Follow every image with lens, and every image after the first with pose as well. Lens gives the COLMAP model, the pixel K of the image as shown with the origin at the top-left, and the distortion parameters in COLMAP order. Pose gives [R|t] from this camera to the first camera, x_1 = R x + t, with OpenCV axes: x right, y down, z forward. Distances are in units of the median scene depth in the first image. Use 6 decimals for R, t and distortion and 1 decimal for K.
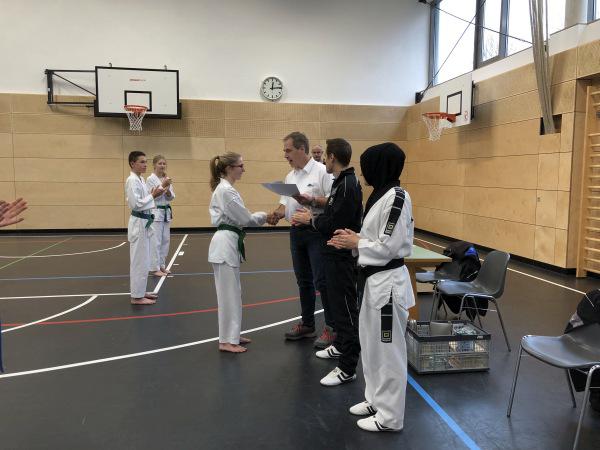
lens RADIAL K [[480.7, 0, 301.1], [0, 480.7, 222.6], [0, 0, 1]] dist [0.001685, 0.009511]
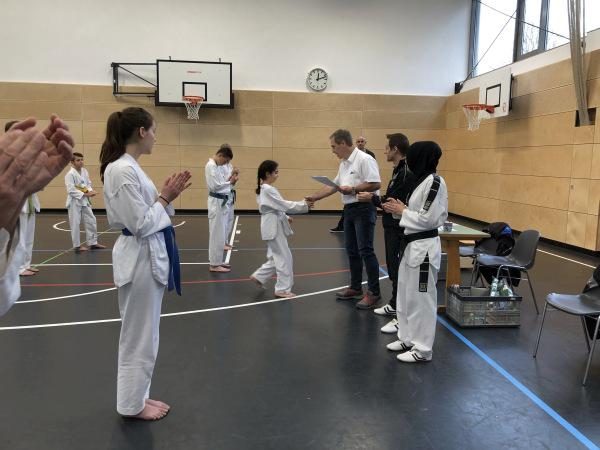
lens RADIAL K [[480.9, 0, 302.6], [0, 480.9, 221.7], [0, 0, 1]] dist [0.004711, -0.000178]
pose [[0.998129, 0.017202, -0.058669, -0.035490], [-0.015578, 0.999486, 0.028033, 0.007035], [0.059121, -0.027066, 0.997884, -0.093762]]
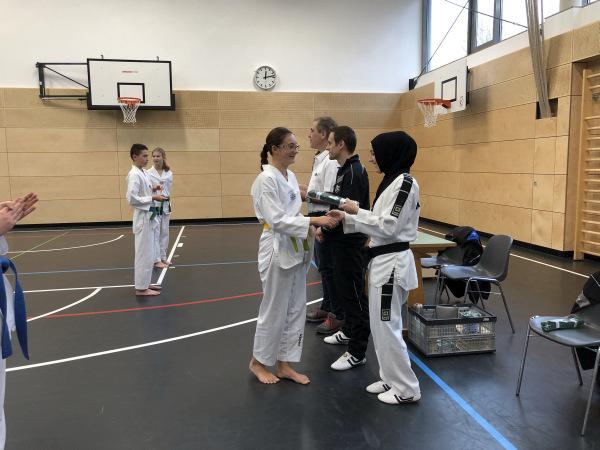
lens RADIAL K [[480.6, 0, 297.8], [0, 480.6, 223.3], [0, 0, 1]] dist [0.002729, 0.006130]
pose [[0.999722, -0.021580, 0.009455, -0.012552], [0.021357, 0.999505, 0.023105, 0.000976], [-0.009949, -0.022896, 0.999688, -0.003517]]
